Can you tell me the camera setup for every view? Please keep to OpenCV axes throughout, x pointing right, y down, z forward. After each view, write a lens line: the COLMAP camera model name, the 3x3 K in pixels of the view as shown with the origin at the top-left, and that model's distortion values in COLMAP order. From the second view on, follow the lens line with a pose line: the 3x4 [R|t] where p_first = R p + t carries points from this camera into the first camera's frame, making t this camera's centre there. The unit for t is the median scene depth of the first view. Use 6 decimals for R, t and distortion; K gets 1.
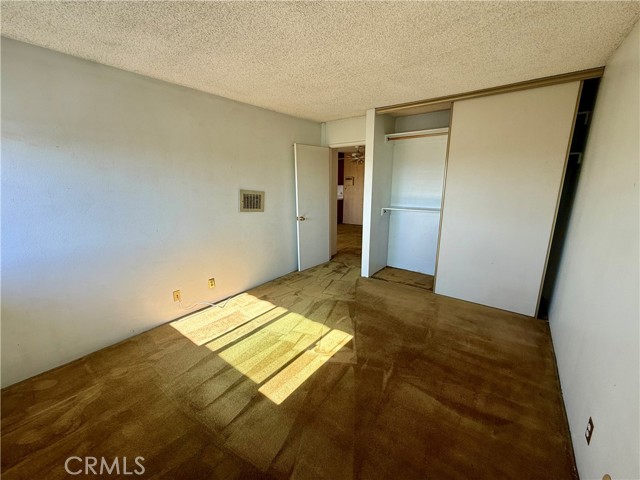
lens RADIAL K [[256.3, 0, 320.5], [0, 256.3, 239.4], [0, 0, 1]] dist [-0.000815, -0.000035]
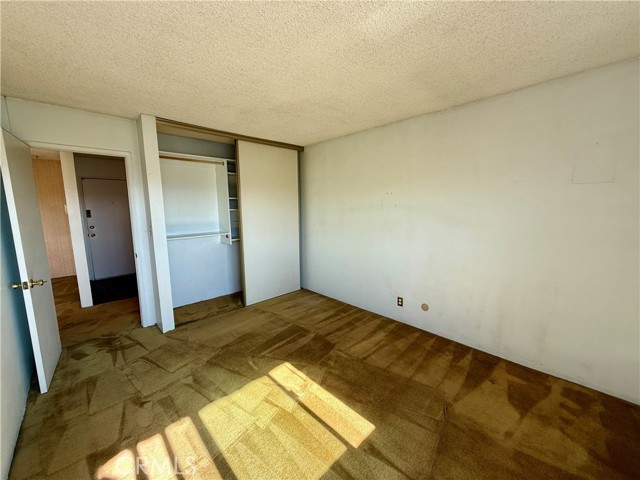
lens RADIAL K [[254.5, 0, 319.2], [0, 254.5, 239.4], [0, 0, 1]] dist [-0.001711, -0.000100]
pose [[0.143076, -0.129589, 0.981191, -0.644341], [0.227861, 0.969072, 0.094762, -0.118256], [-0.963124, 0.210017, 0.168179, 0.542453]]
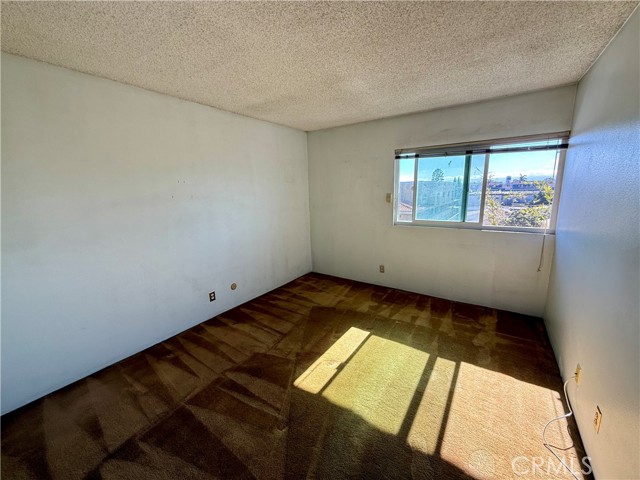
lens RADIAL K [[254.5, 0, 319.2], [0, 254.5, 239.4], [0, 0, 1]] dist [-0.001711, -0.000100]
pose [[-0.997540, 0.043020, -0.055349, 0.063536], [0.016704, 0.912684, 0.408323, -0.316631], [0.068082, 0.406394, -0.911158, 1.352413]]
